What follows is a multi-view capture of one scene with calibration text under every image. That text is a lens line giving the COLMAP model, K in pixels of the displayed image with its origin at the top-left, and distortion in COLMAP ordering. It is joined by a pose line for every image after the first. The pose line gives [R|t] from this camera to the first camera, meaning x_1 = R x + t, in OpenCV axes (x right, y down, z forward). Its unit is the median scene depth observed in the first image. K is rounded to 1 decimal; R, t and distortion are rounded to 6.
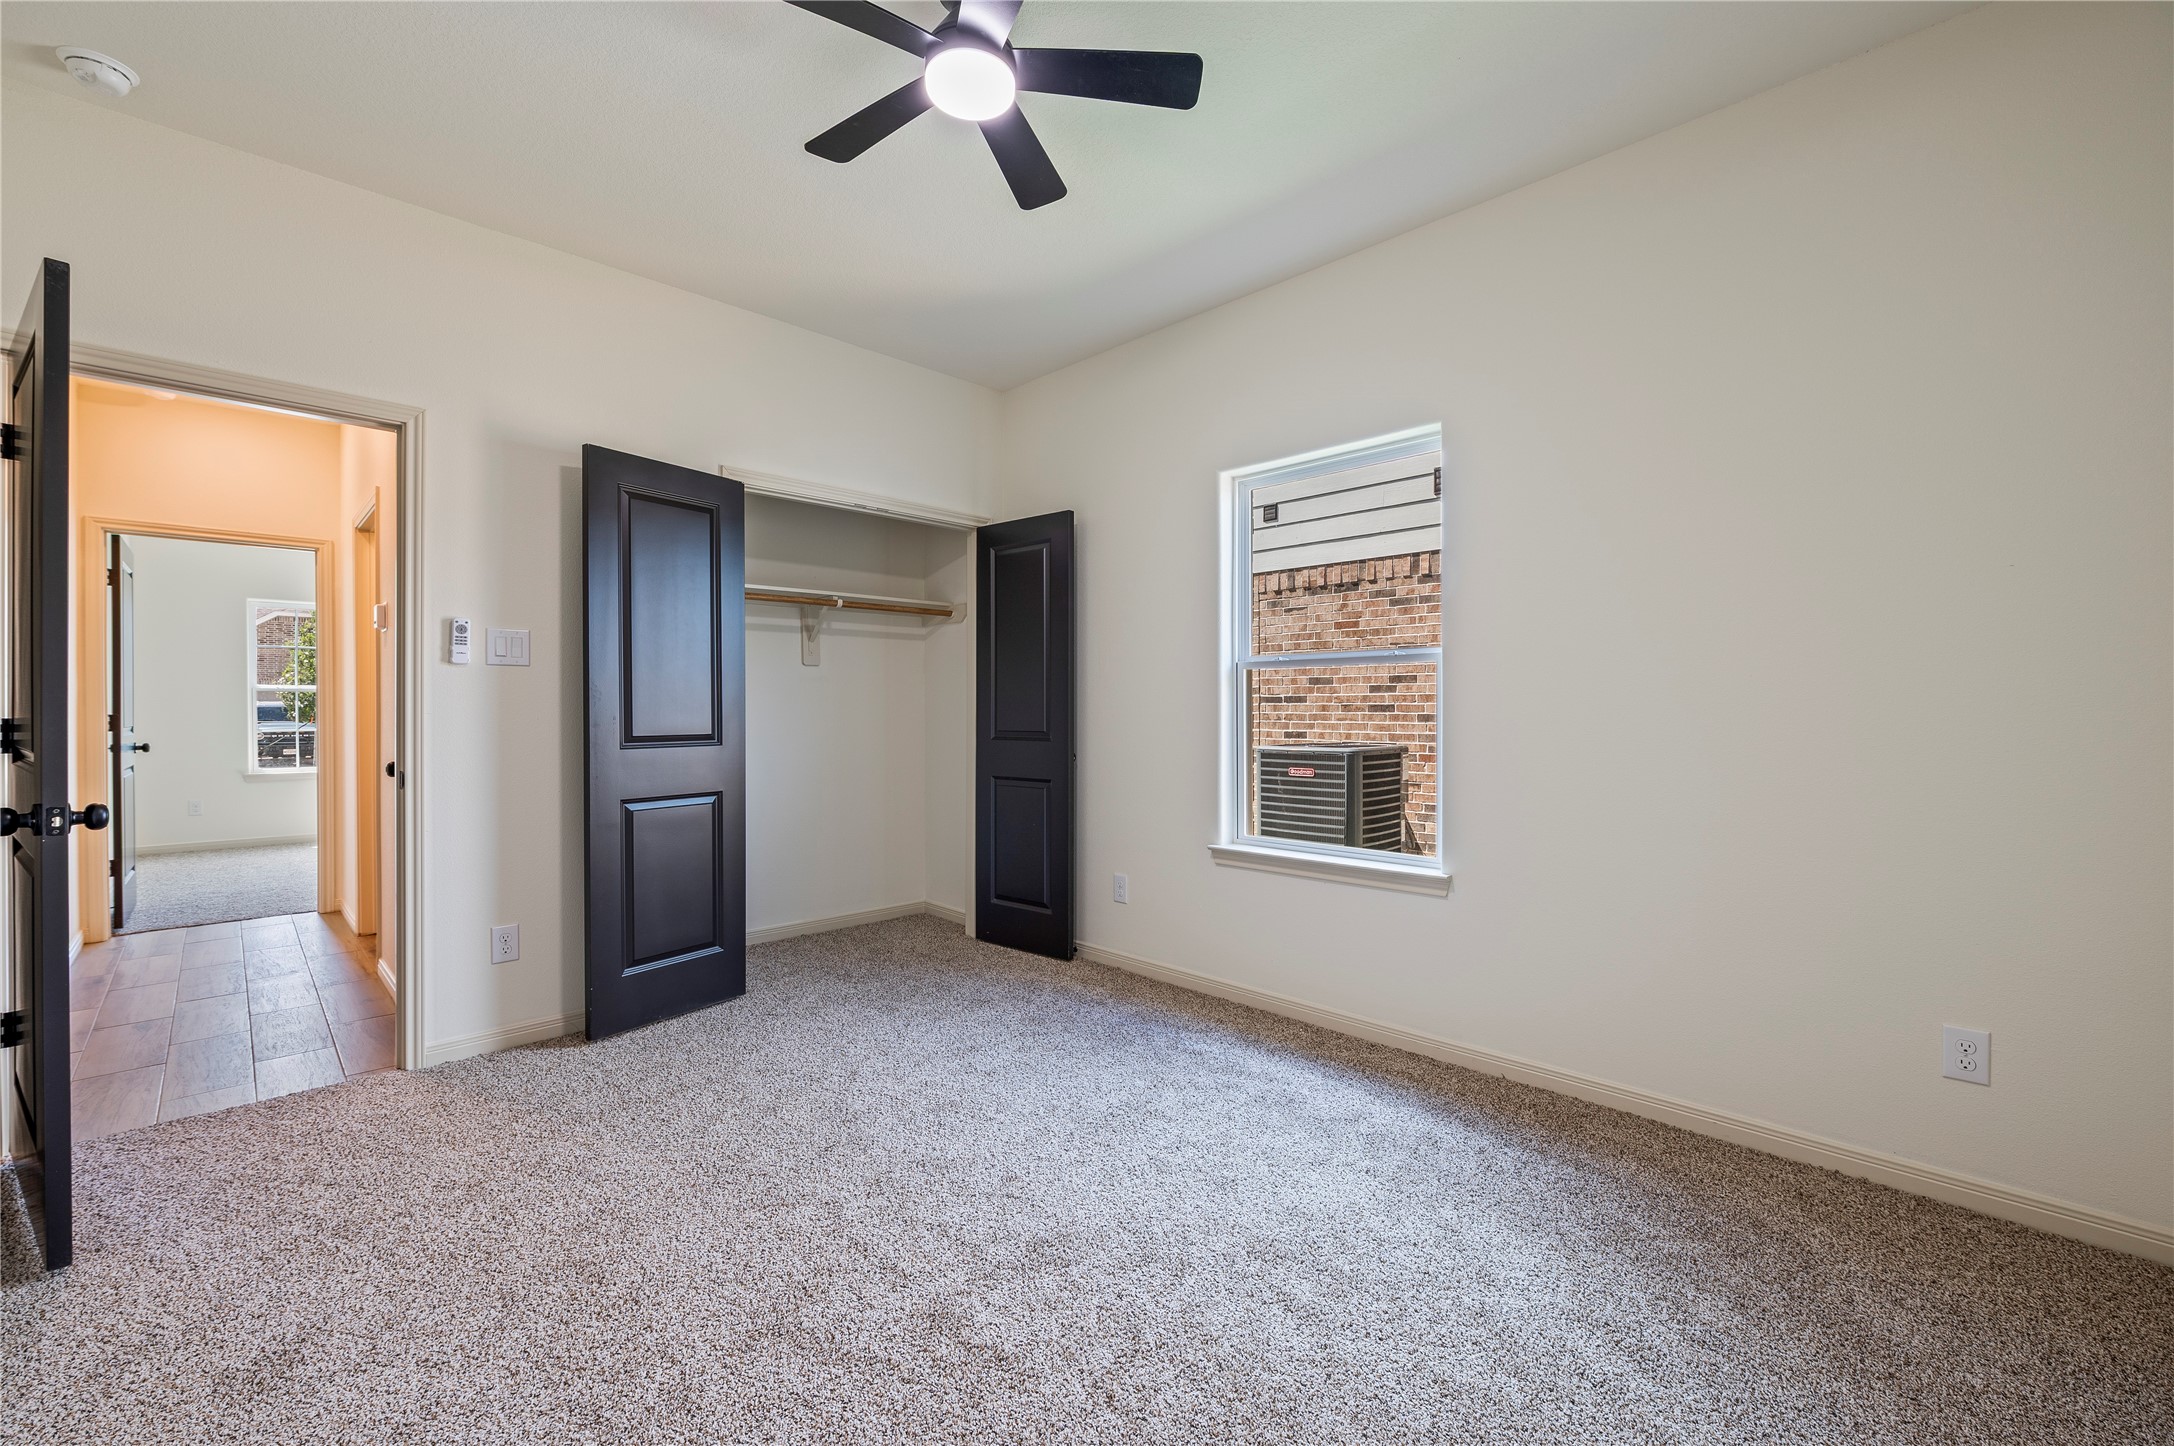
lens RADIAL K [[909.4, 0, 1081.8], [0, 909.4, 713.6], [0, 0, 1]] dist [-0.010838, -0.000365]
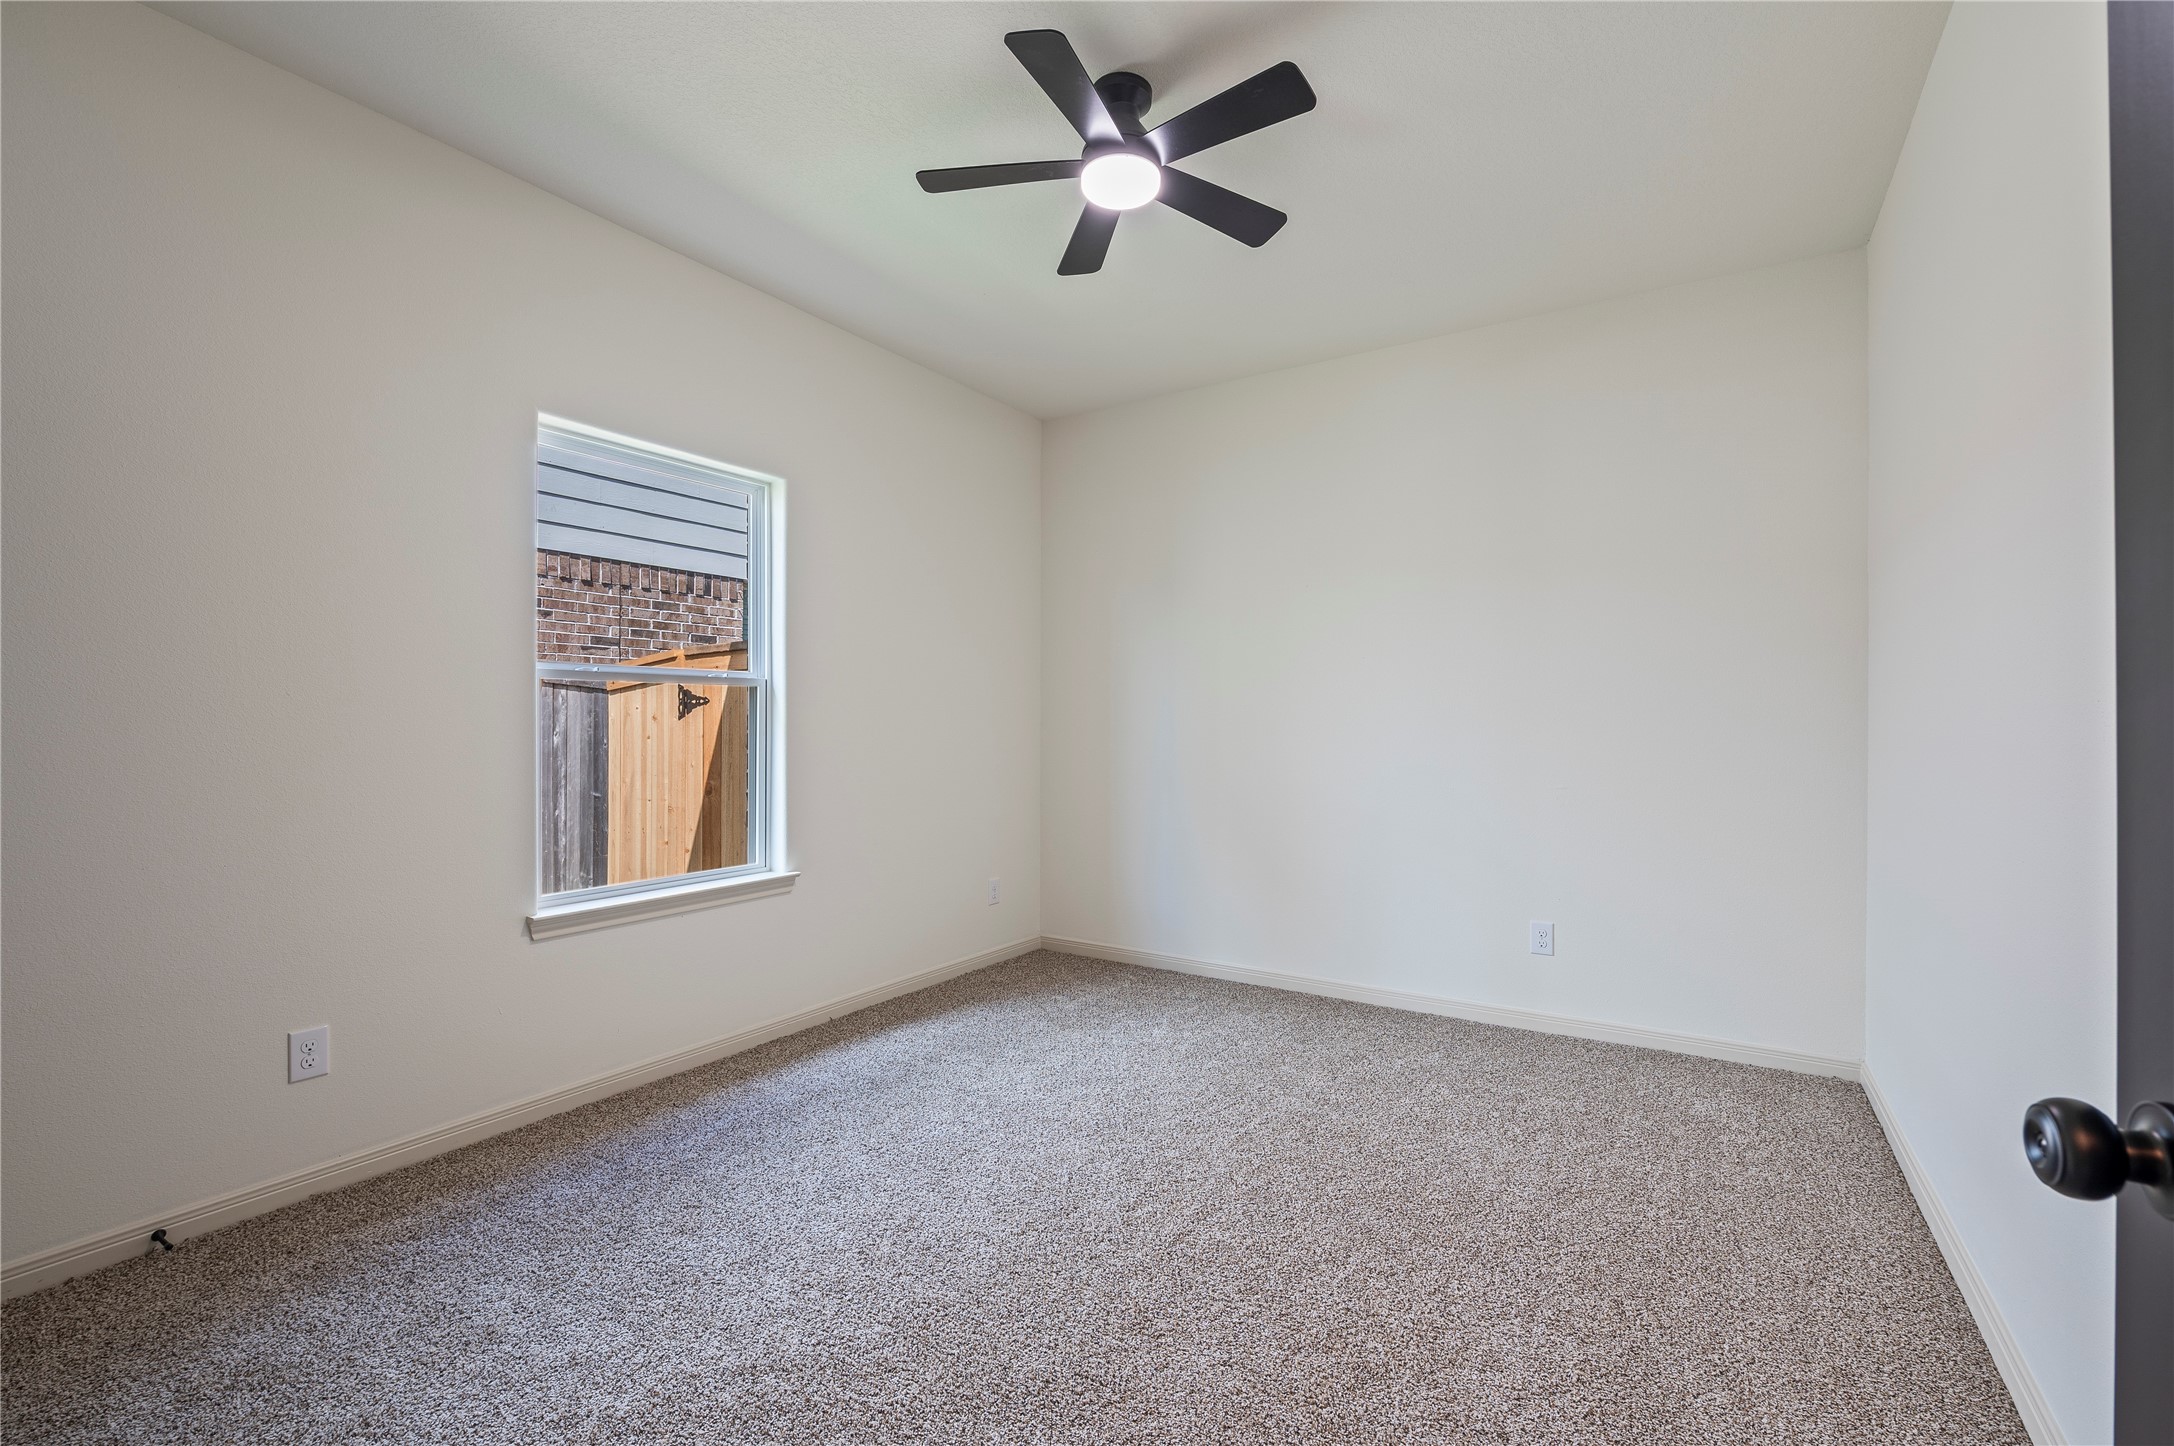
lens RADIAL K [[909.4, 0, 1091.5], [0, 909.4, 723.1], [0, 0, 1]] dist [-0.010838, -0.000365]
pose [[-0.199163, -0.002452, 0.979963, -0.703669], [0.013915, 0.999889, 0.005330, -0.007609], [-0.979868, 0.014698, -0.199107, 0.754788]]
